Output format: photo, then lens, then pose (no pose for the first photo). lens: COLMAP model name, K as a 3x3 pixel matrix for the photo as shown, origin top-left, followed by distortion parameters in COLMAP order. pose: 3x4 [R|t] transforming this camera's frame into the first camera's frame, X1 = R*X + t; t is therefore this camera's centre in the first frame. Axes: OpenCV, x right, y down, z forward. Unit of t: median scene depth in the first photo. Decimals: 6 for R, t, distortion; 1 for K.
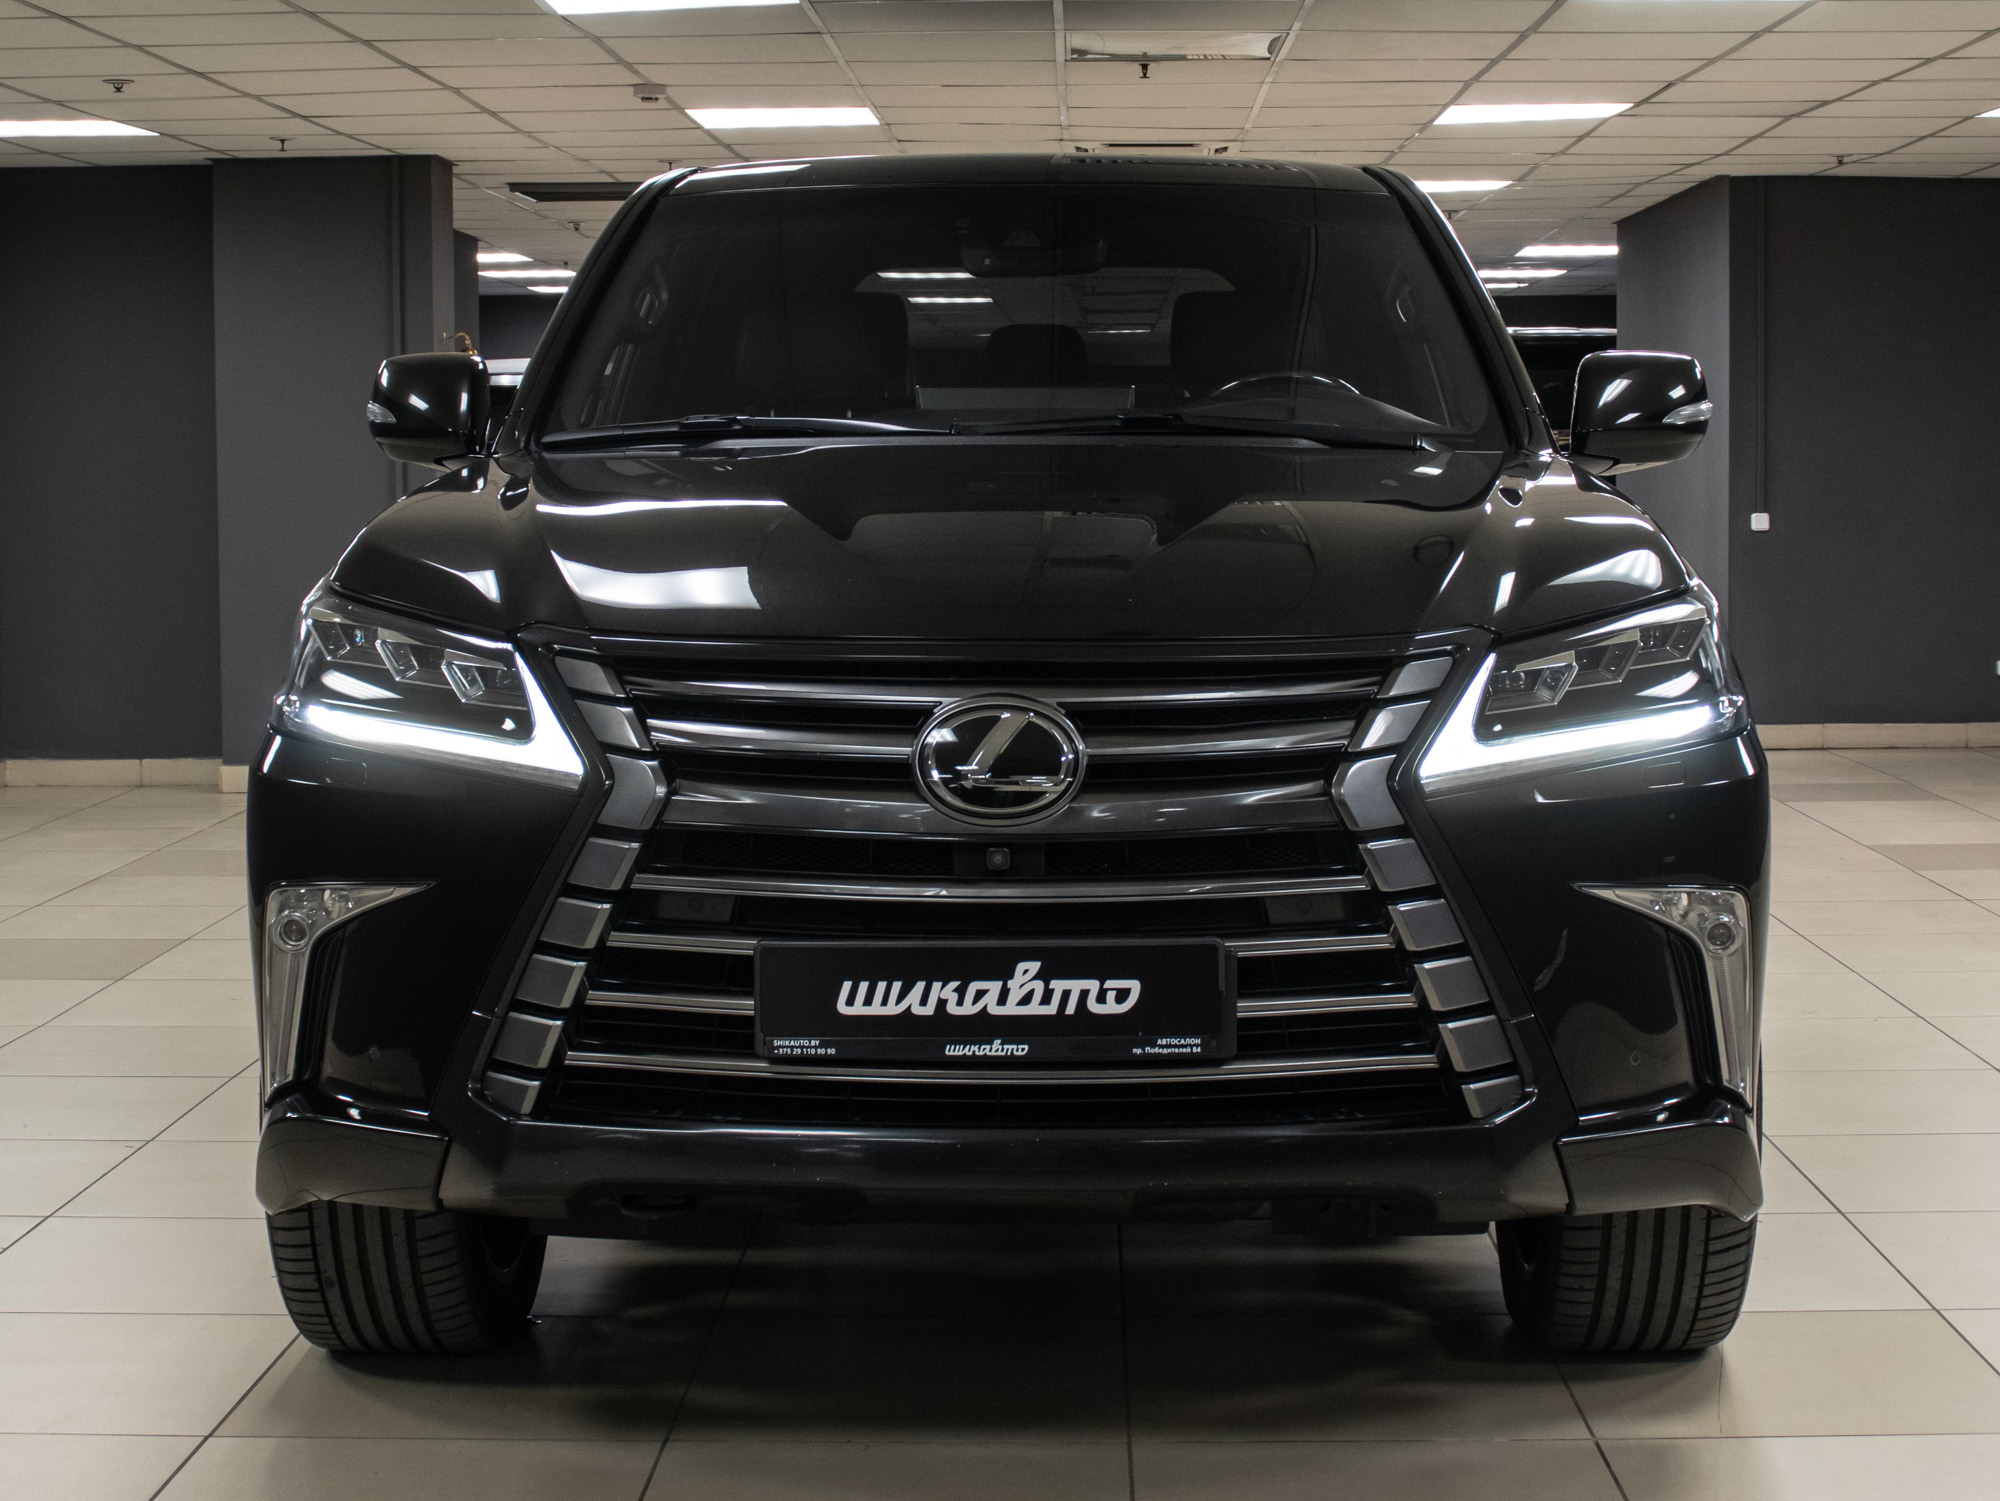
lens RADIAL K [[3394.8, 0, 999.3], [0, 3394.8, 735.3], [0, 0, 1]] dist [-0.120745, 0.000000]
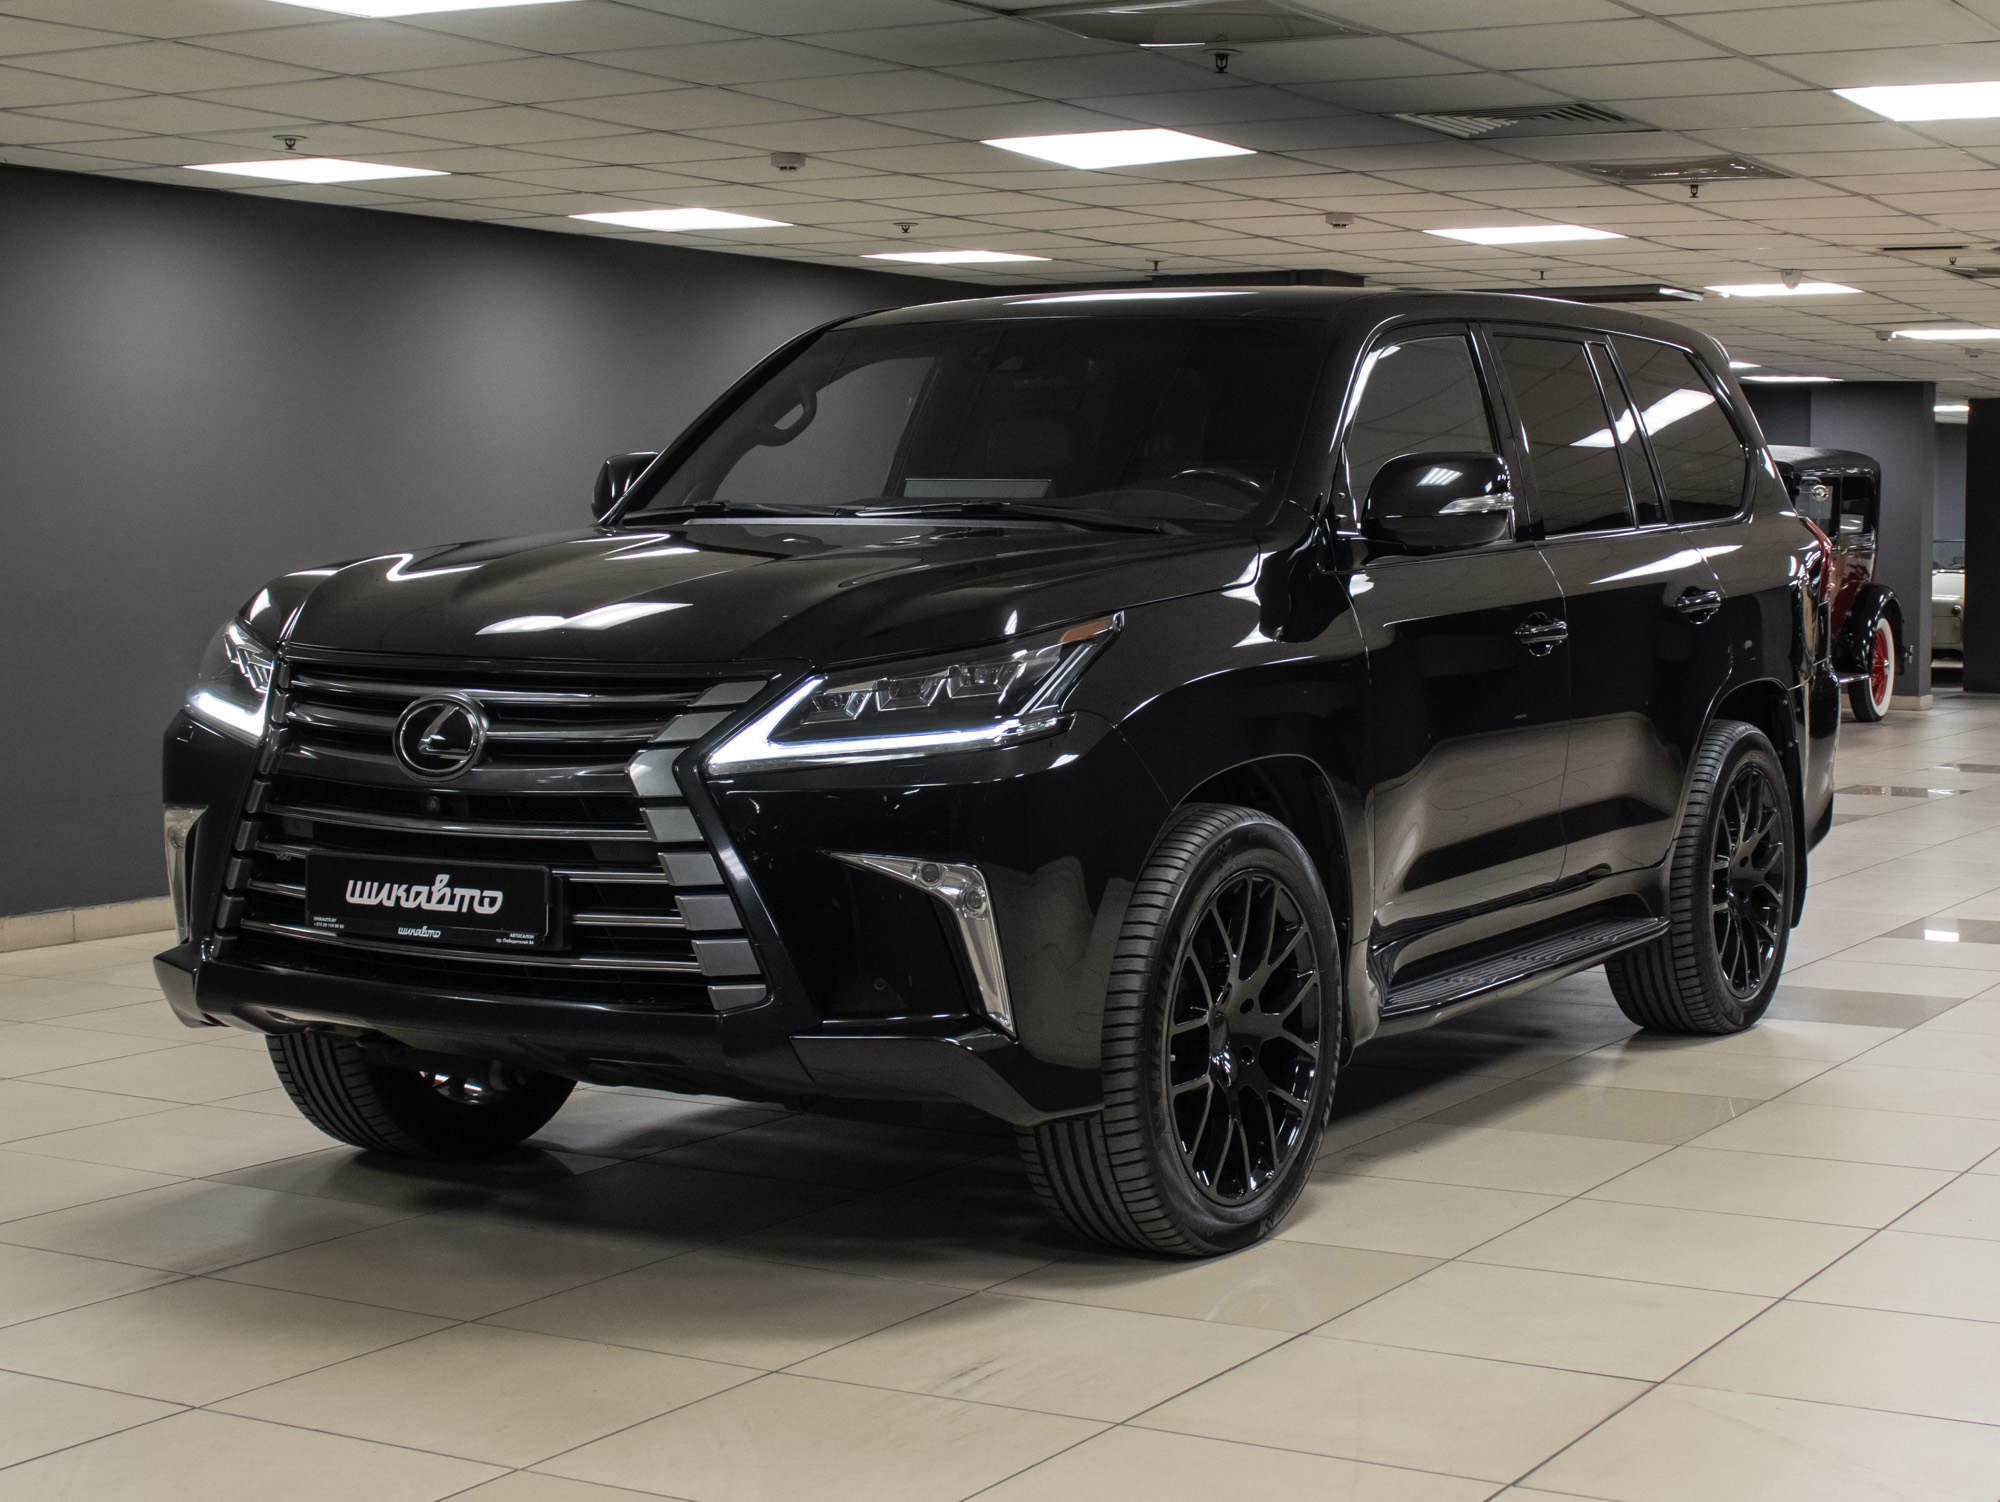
lens RADIAL K [[3405.6, 0, 1001.5], [0, 3405.6, 743.7], [0, 0, 1]] dist [-0.027820, 0.000000]
pose [[0.866289, 0.043784, -0.497620, 0.951501], [-0.053707, 0.998541, -0.005639, 0.005214], [0.496647, 0.031611, 0.867377, -0.164923]]
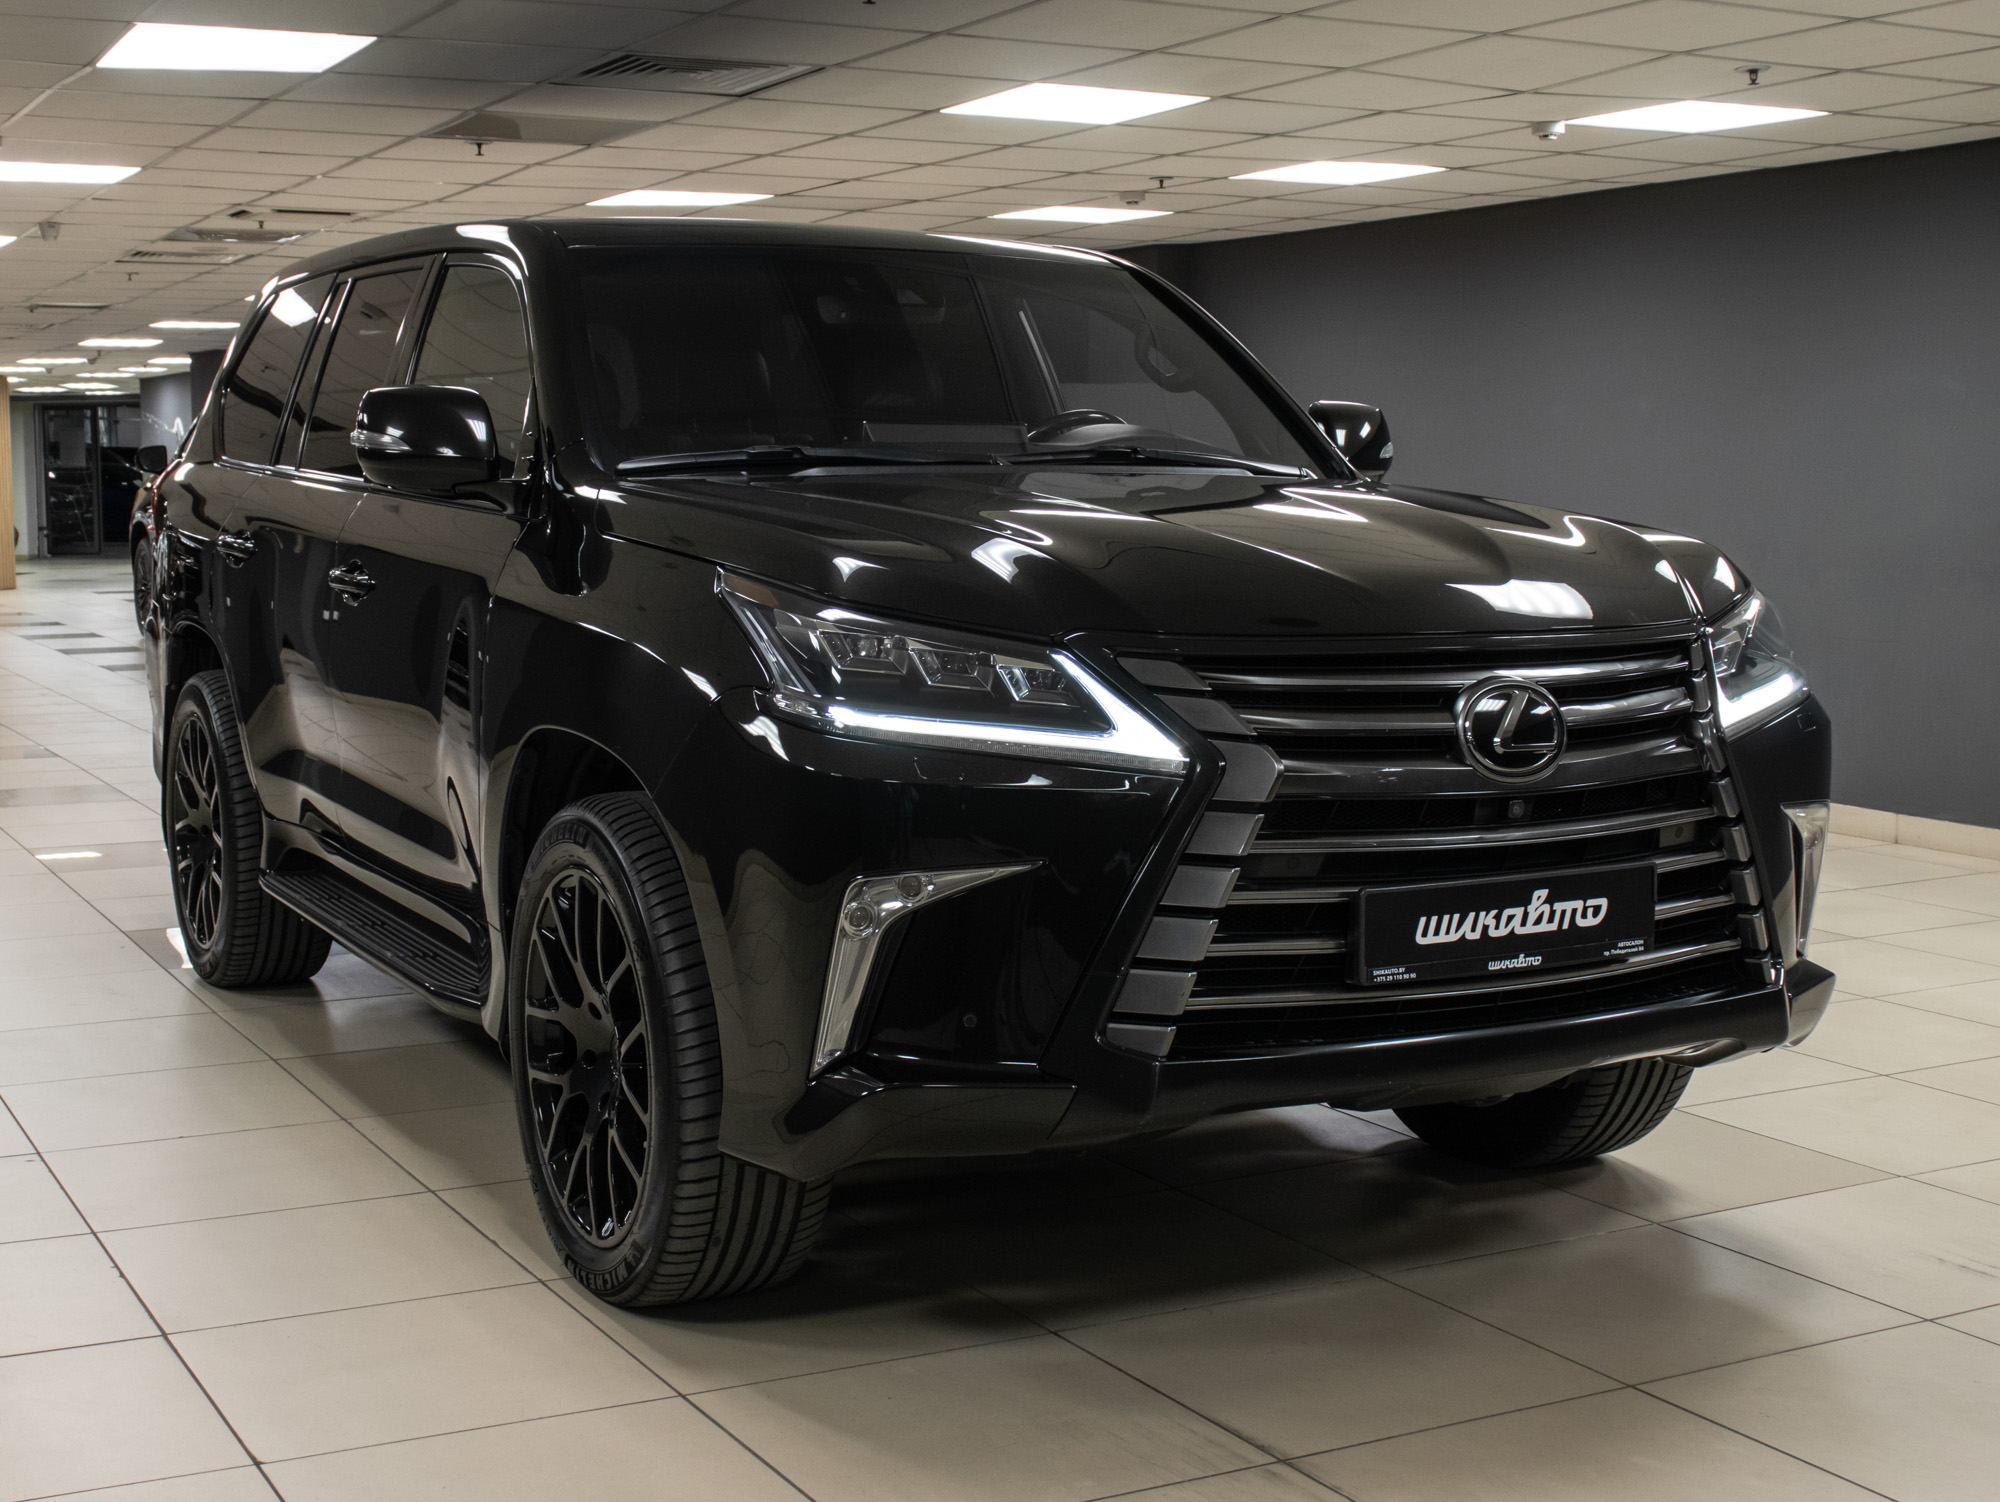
lens RADIAL K [[2758.0, 0, 993.2], [0, 2758.0, 766.7], [0, 0, 1]] dist [-0.073626, 0.000000]
pose [[0.863705, -0.051151, 0.501396, -0.670205], [0.040268, 0.998660, 0.032515, -0.019574], [-0.502387, -0.007893, 0.864607, 0.225012]]
